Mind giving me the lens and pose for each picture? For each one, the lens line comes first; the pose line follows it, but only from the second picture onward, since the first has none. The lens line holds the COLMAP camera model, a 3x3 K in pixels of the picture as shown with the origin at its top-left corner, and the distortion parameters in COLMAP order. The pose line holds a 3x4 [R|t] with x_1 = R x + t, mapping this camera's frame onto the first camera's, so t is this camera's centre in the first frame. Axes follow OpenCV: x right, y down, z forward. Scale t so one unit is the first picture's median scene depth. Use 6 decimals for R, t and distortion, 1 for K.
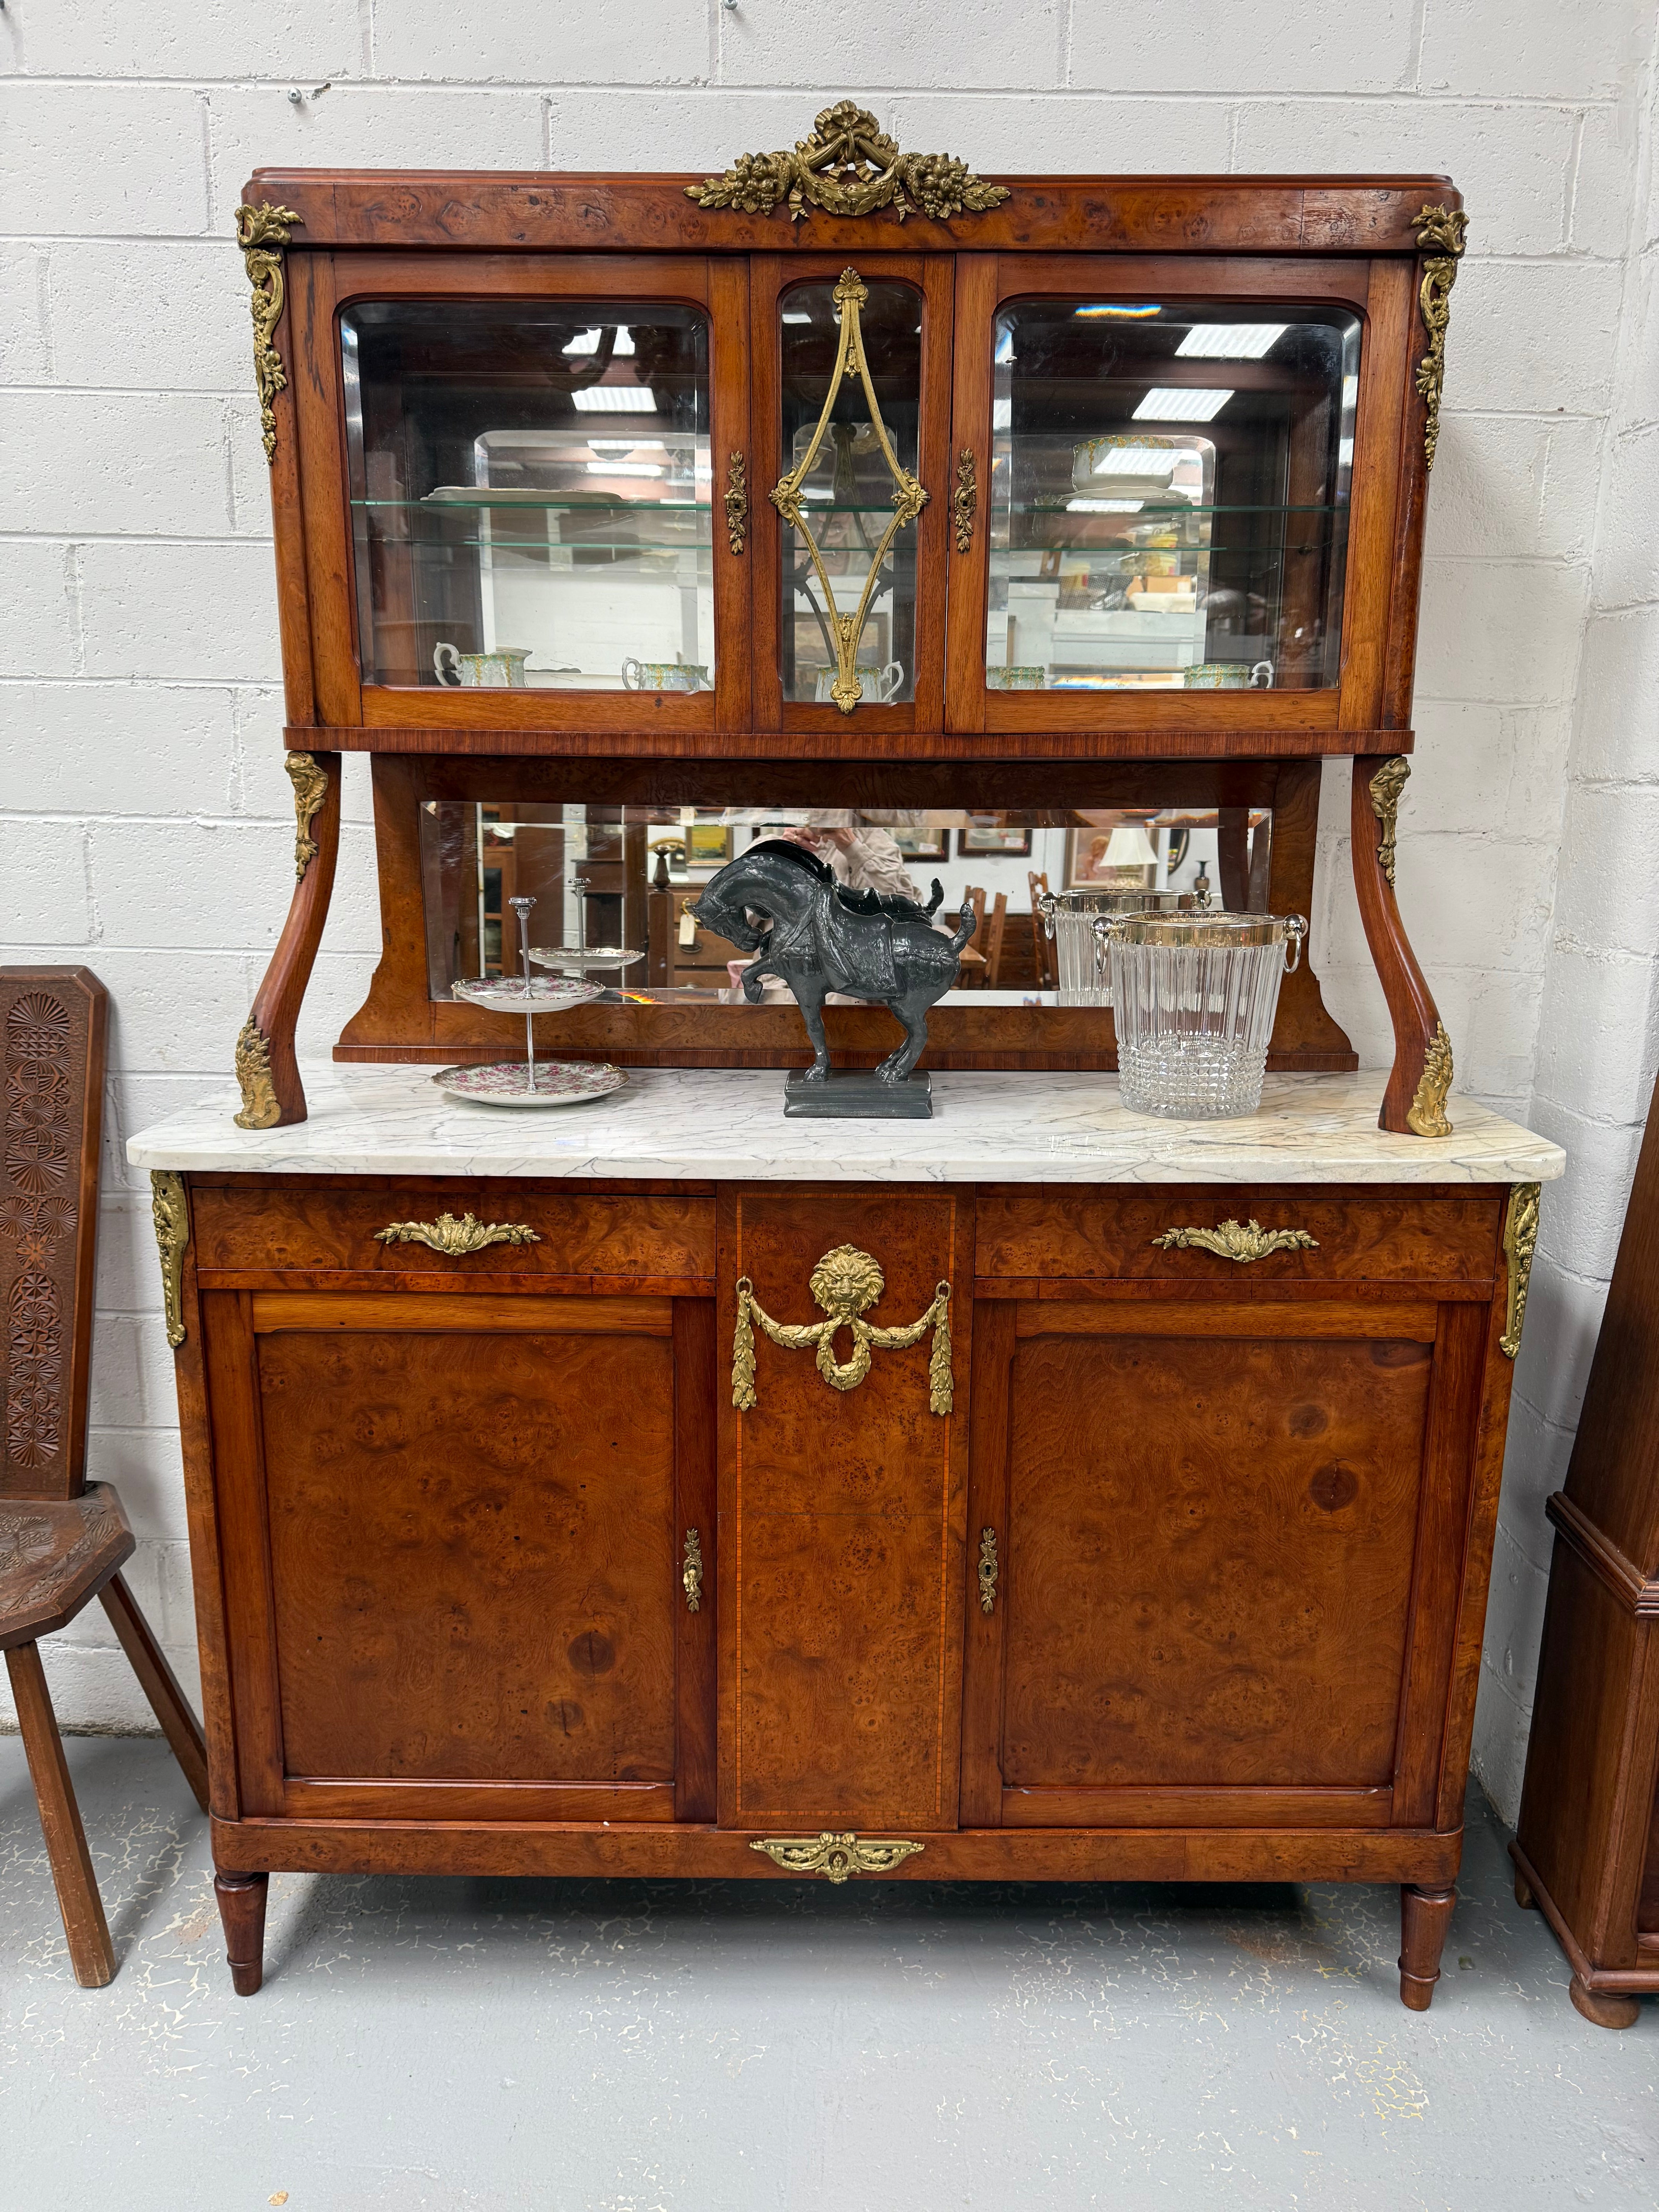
lens RADIAL K [[1555.2, 0, 828.5], [0, 1555.2, 1112.0], [0, 0, 1]] dist [0.187400, -0.389742]
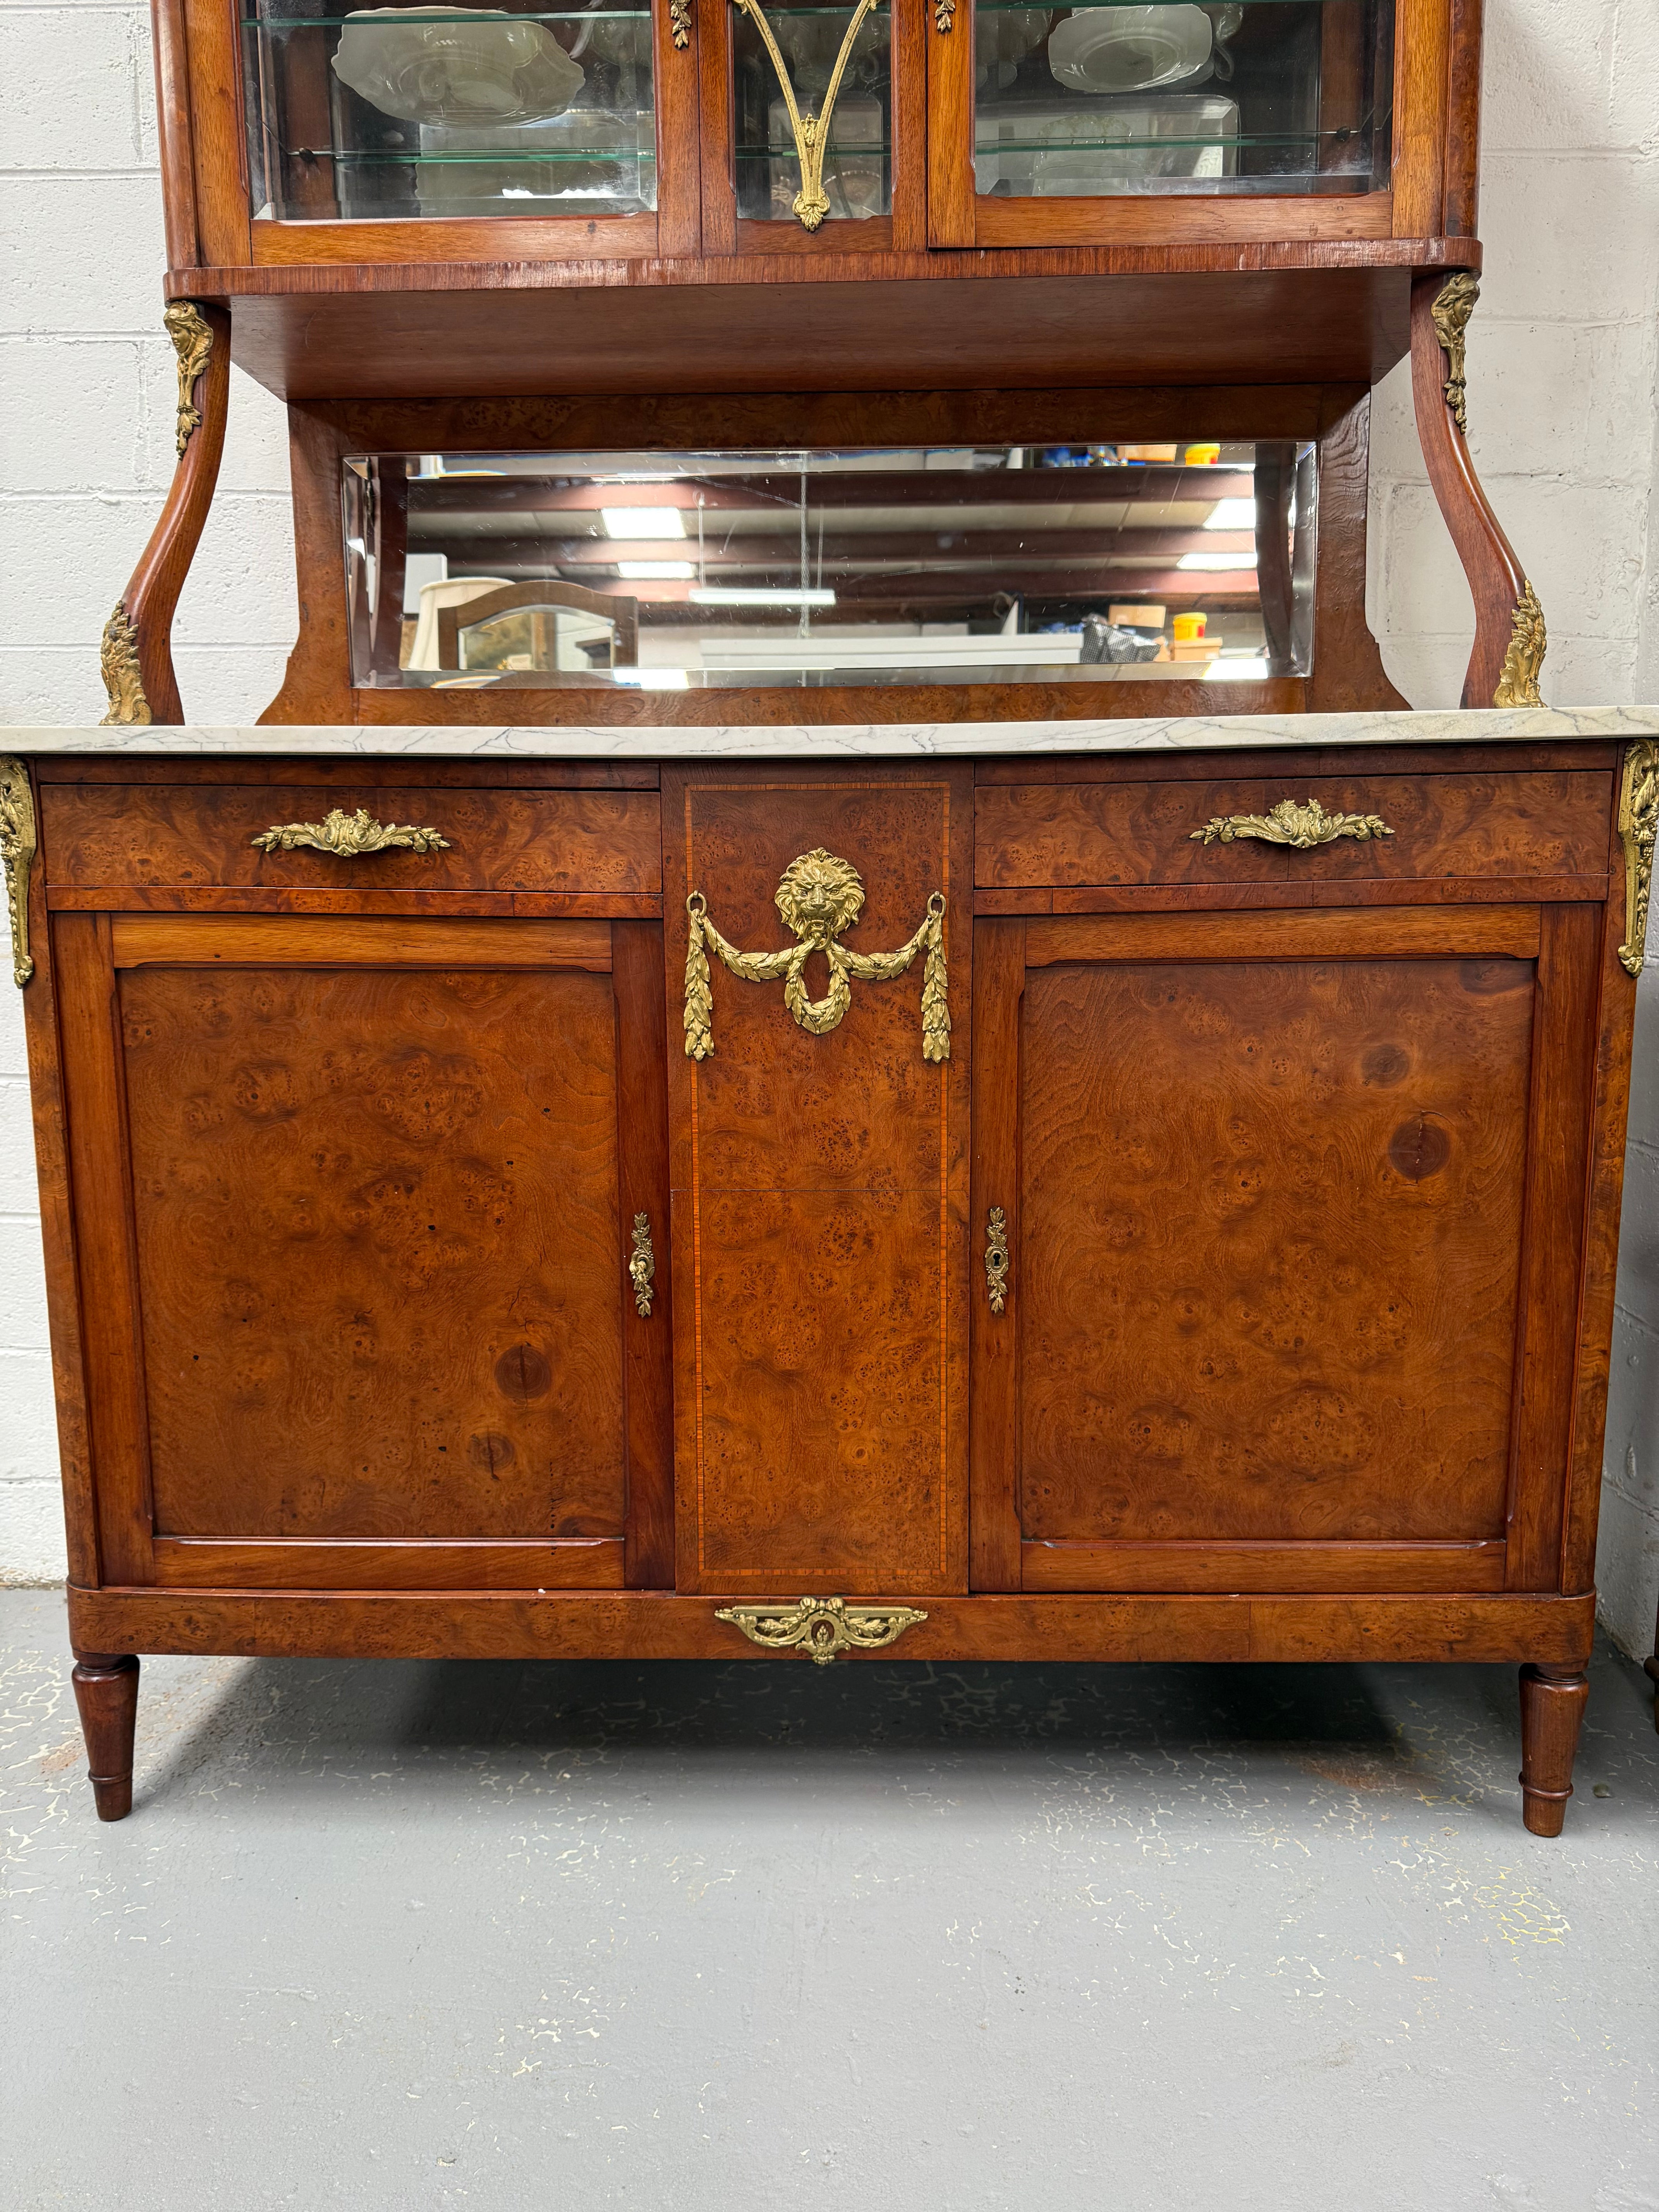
lens RADIAL K [[1583.9, 0, 823.0], [0, 1583.9, 1104.4], [0, 0, 1]] dist [0.210238, -0.497332]
pose [[0.999564, -0.013120, -0.026452, 0.033548], [0.011262, 0.997539, -0.069201, 0.271079], [0.027294, 0.068873, 0.997252, 0.159989]]
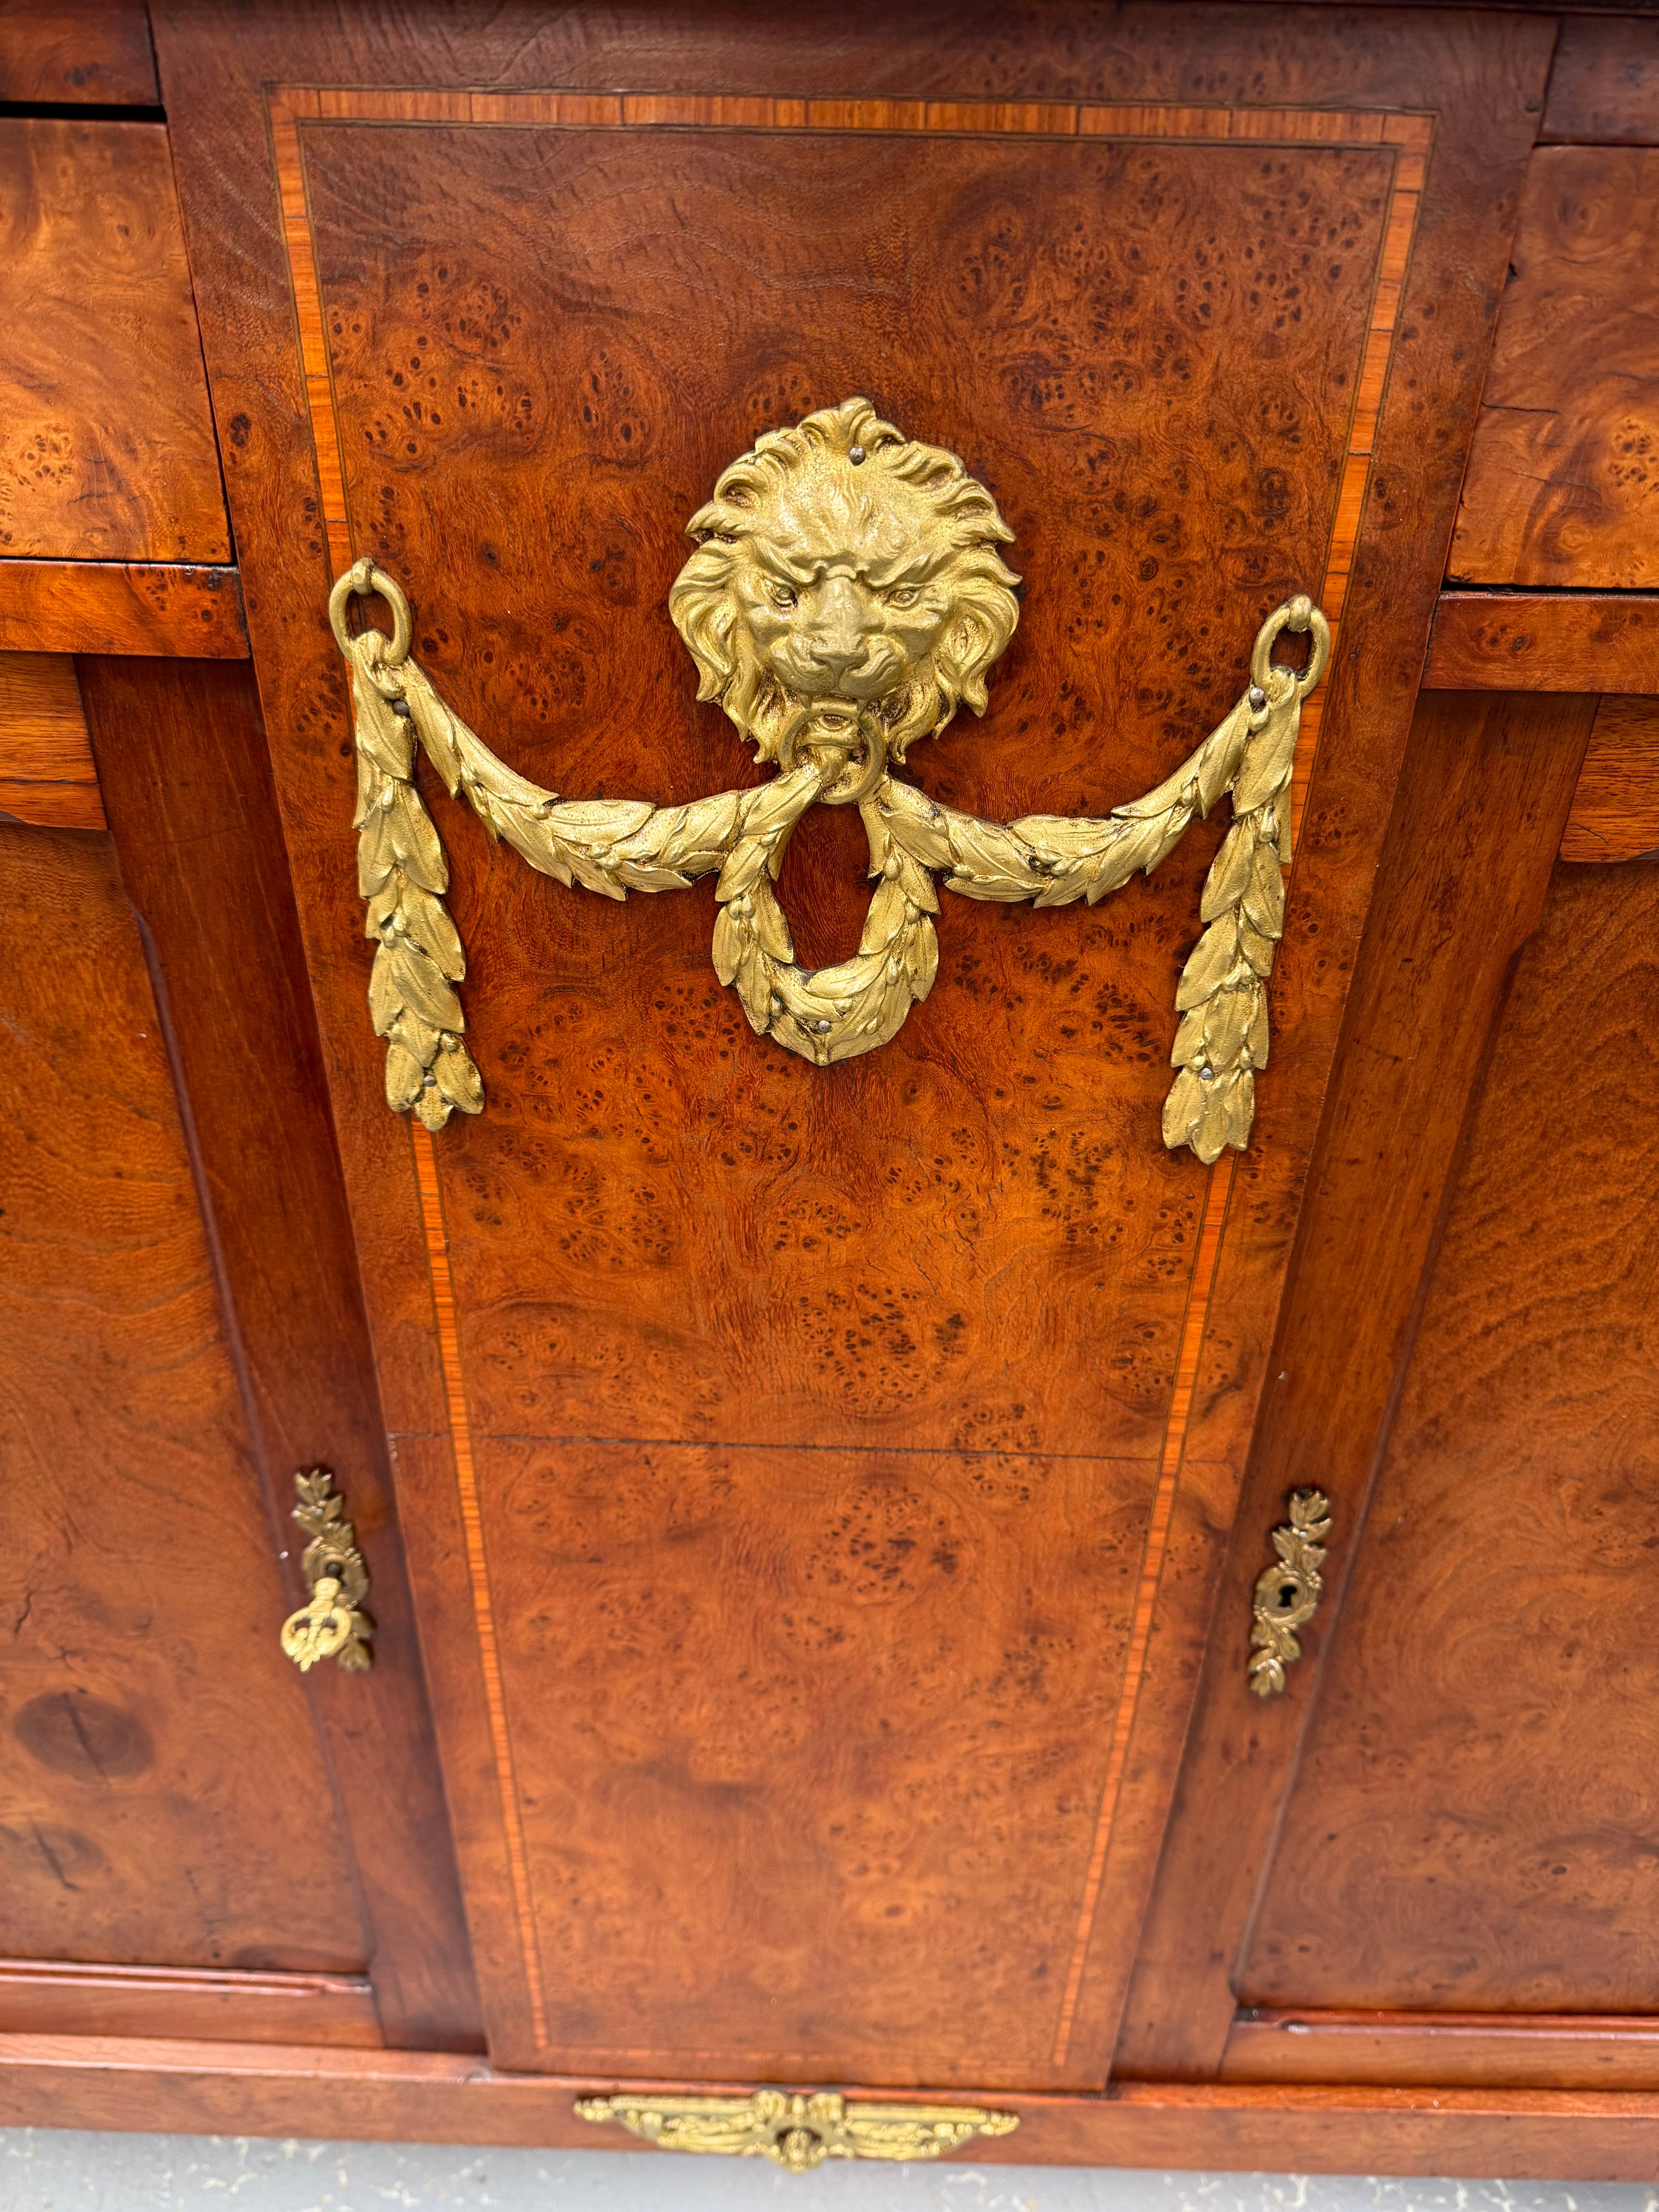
lens RADIAL K [[1497.2, 0, 830.8], [0, 1497.2, 1056.9], [0, 0, 1]] dist [0.102884, -0.172113]
pose [[0.999747, 0.020381, -0.009539, 0.012856], [-0.016468, 0.951542, 0.307077, 0.102044], [0.015336, -0.306842, 0.951637, 0.763245]]
